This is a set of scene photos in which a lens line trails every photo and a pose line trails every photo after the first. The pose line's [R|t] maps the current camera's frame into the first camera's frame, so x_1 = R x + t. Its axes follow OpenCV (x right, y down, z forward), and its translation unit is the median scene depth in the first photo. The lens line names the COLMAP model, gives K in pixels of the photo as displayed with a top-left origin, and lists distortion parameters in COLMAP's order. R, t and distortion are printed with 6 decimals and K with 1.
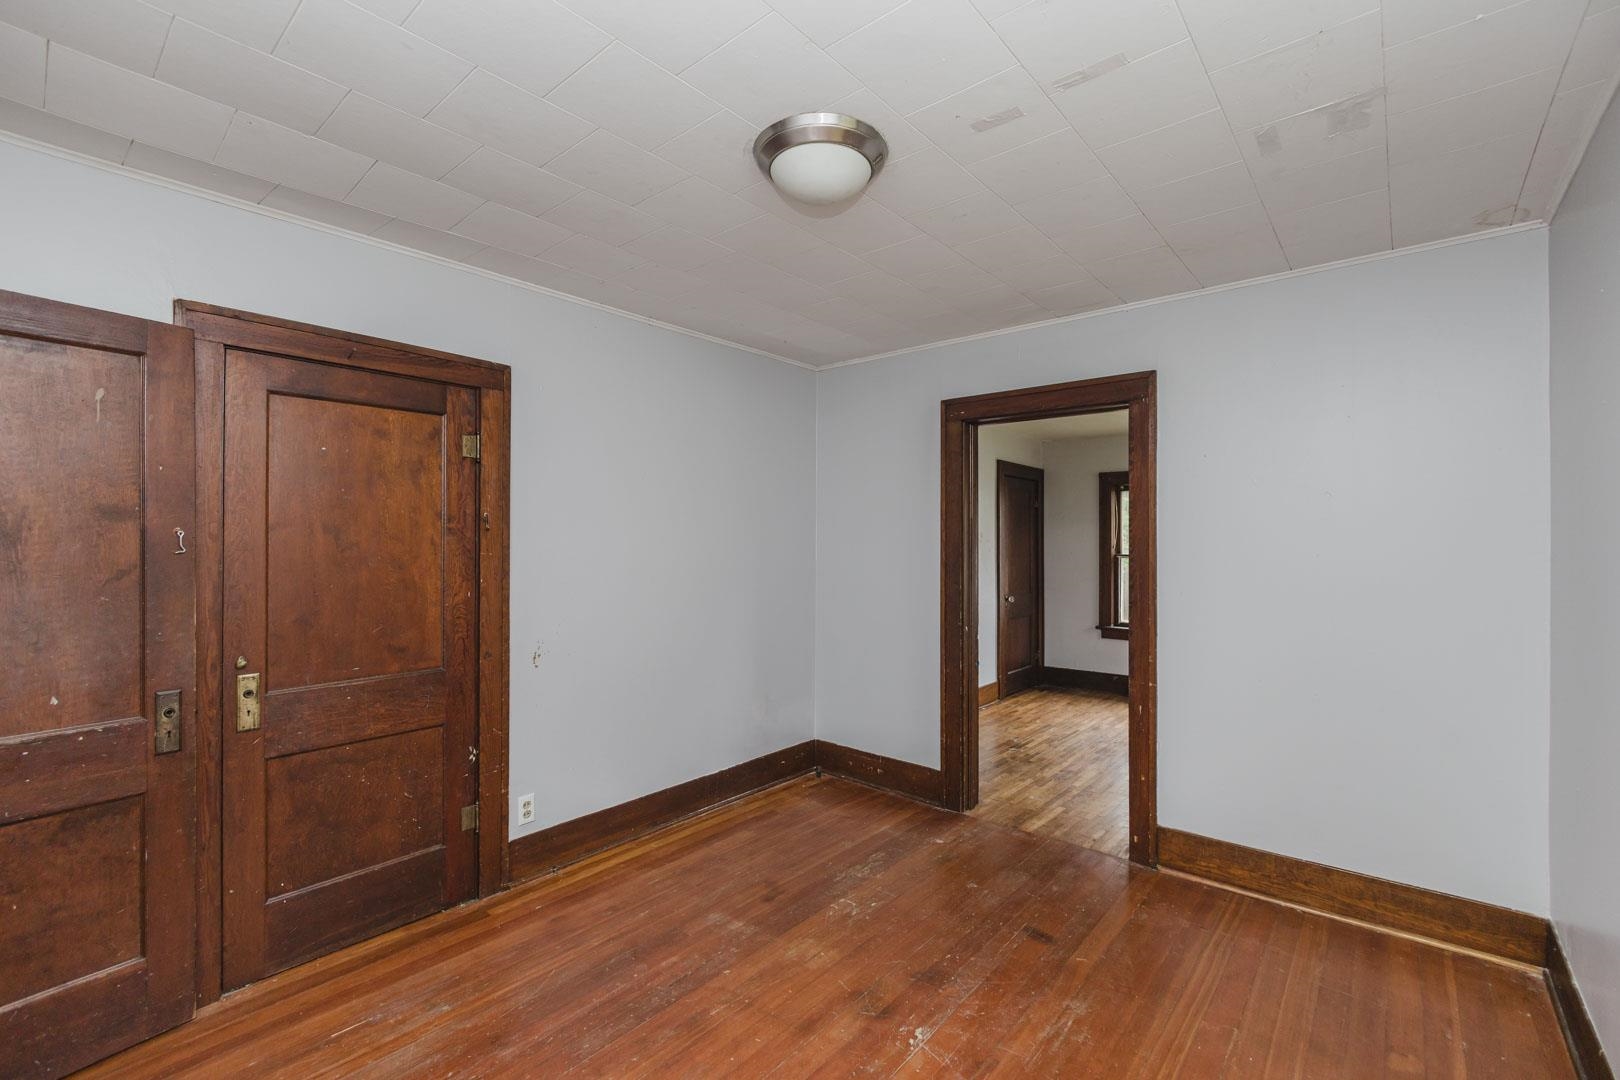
lens RADIAL K [[704.6, 0, 835.3], [0, 704.6, 535.6], [0, 0, 1]] dist [0.006137, 0.000259]
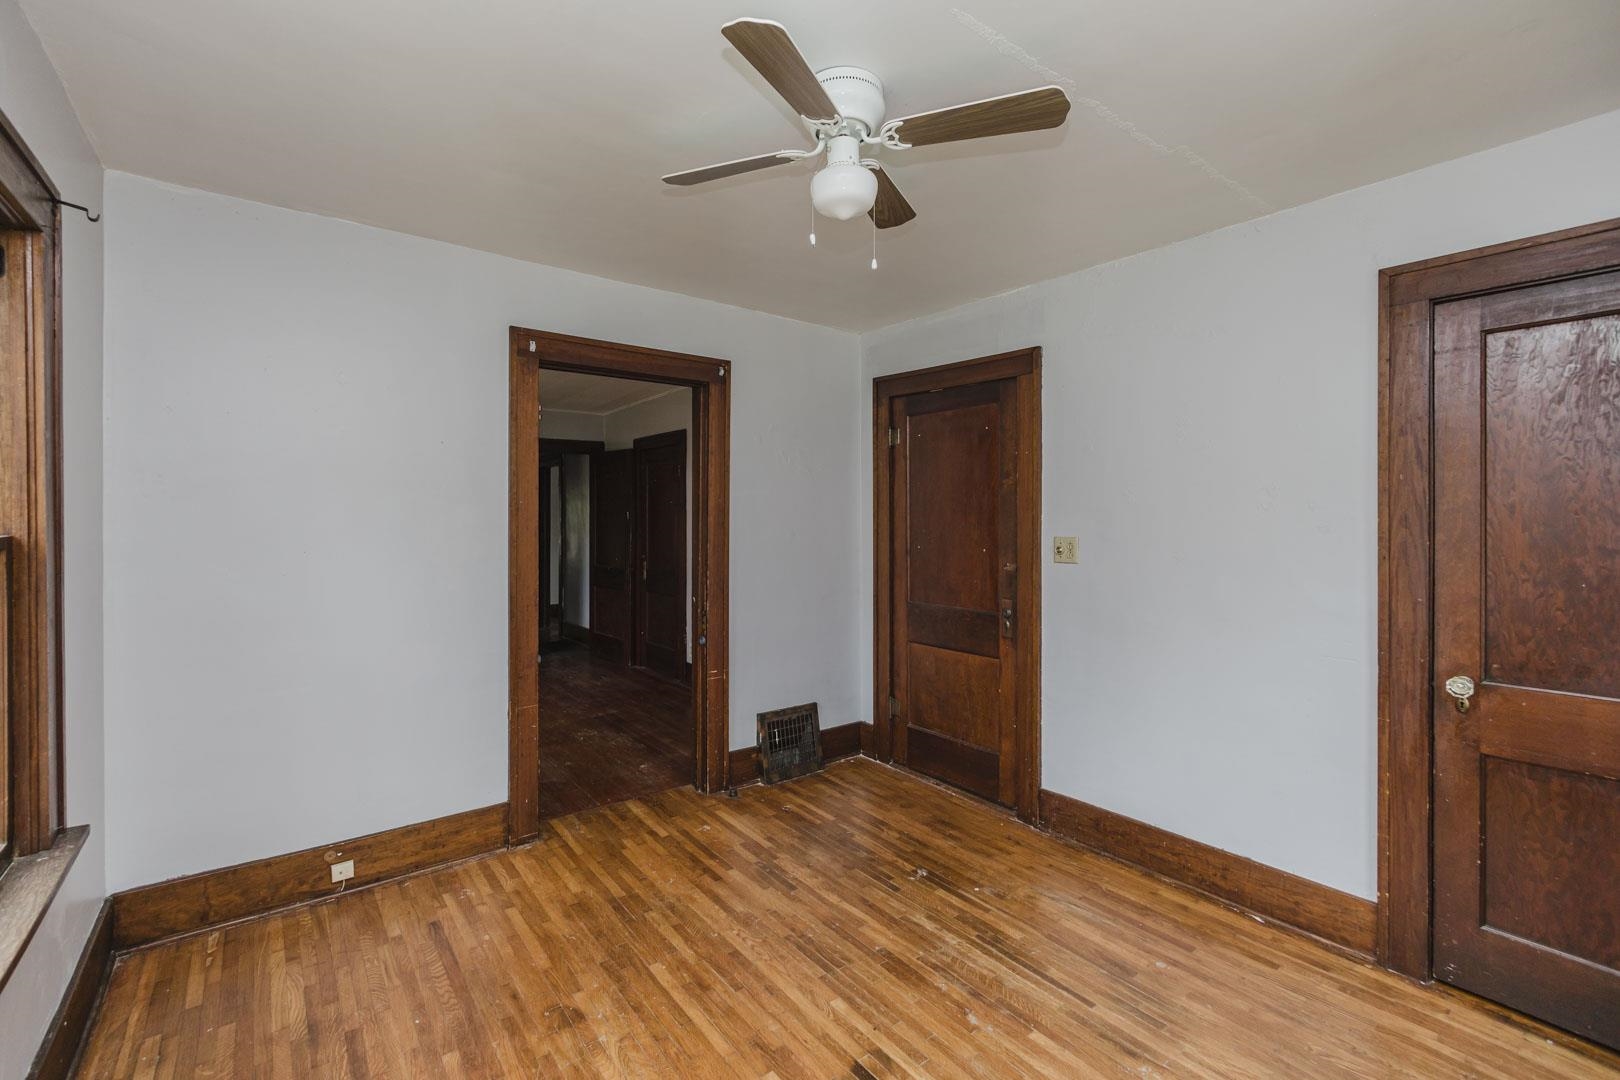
lens RADIAL K [[704.6, 0, 800.9], [0, 704.6, 526.6], [0, 0, 1]] dist [0.006137, 0.000259]
pose [[-0.238041, 0.005713, -0.971238, 1.010104], [-0.000678, 0.999981, 0.006048, 0.018771], [0.971255, 0.002099, -0.238033, 1.259582]]
